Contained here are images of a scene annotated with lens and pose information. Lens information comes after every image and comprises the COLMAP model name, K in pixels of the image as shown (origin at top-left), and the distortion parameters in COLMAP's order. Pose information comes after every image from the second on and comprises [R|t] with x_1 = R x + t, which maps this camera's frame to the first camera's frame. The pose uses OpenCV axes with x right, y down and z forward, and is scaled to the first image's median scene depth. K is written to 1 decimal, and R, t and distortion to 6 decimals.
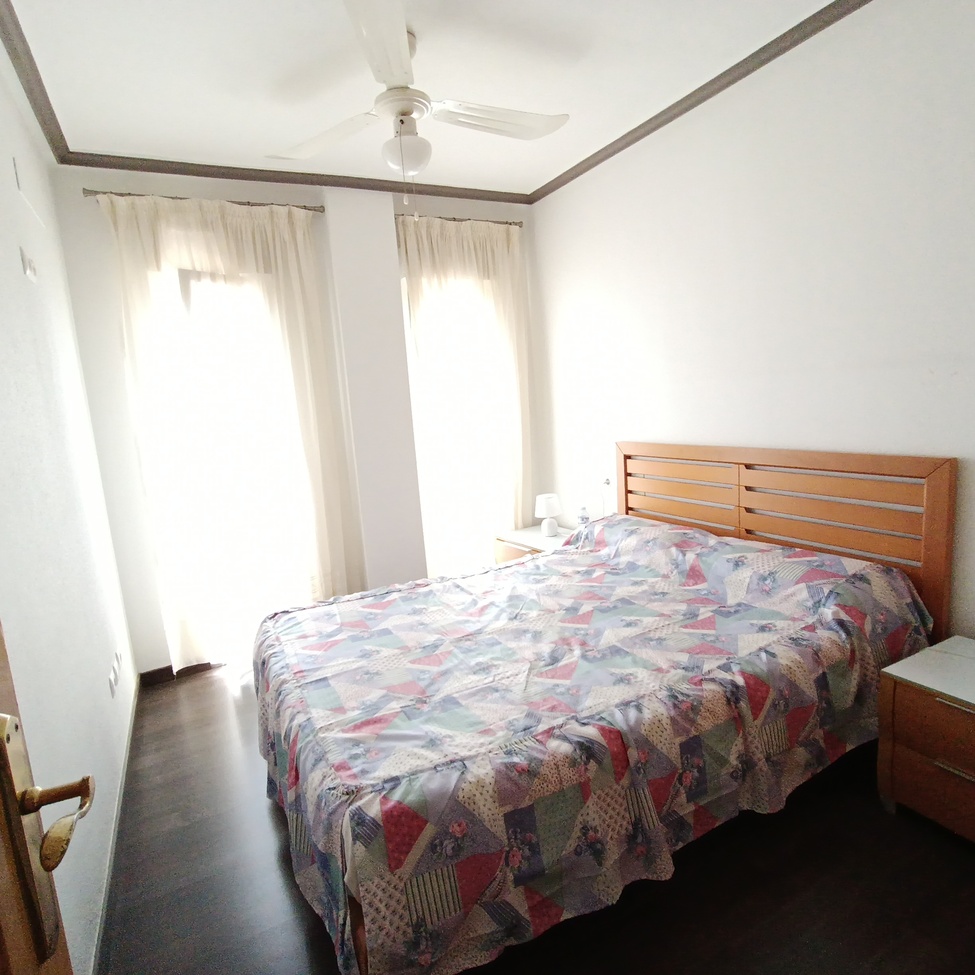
lens RADIAL K [[592.3, 0, 483.5], [0, 592.3, 487.0], [0, 0, 1]] dist [-0.030257, 0.019479]
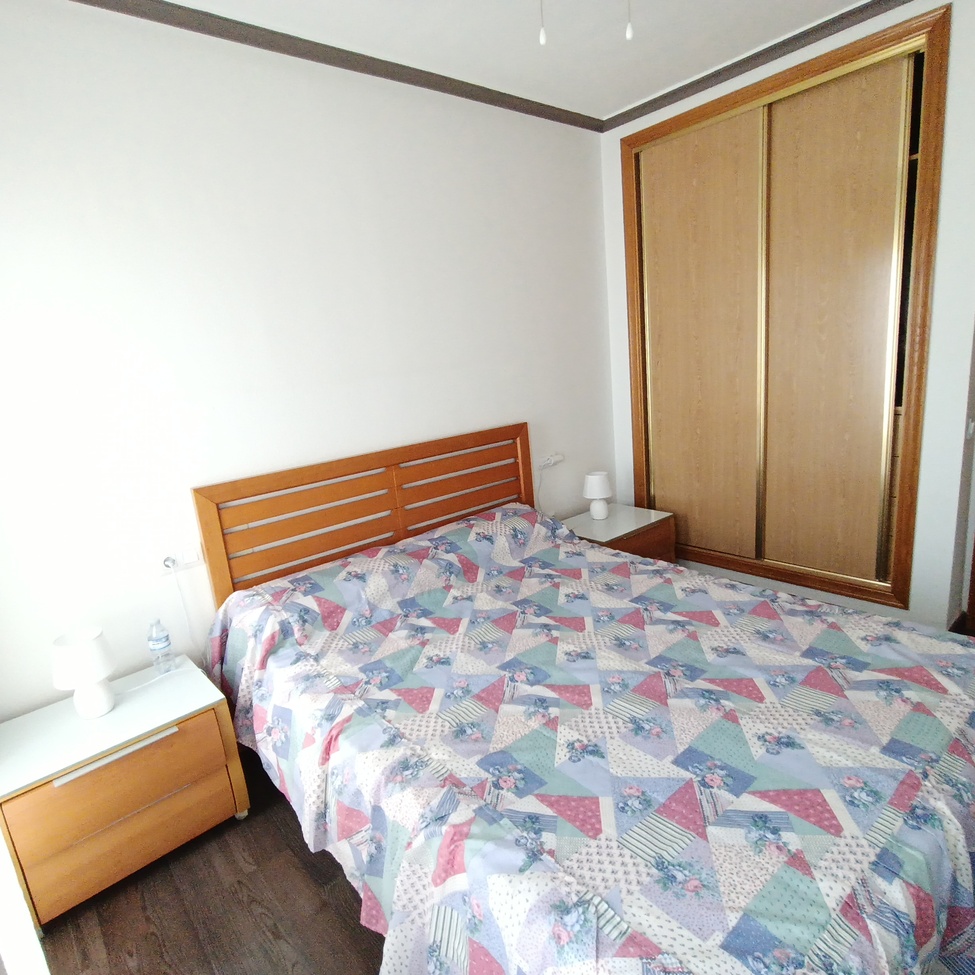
lens RADIAL K [[592.3, 0, 483.8], [0, 592.3, 493.4], [0, 0, 1]] dist [-0.030257, 0.019479]
pose [[-0.217927, -0.128943, 0.967410, -0.646621], [0.248704, 0.951173, 0.182804, -0.158505], [-0.943745, 0.280436, -0.175217, 1.216733]]
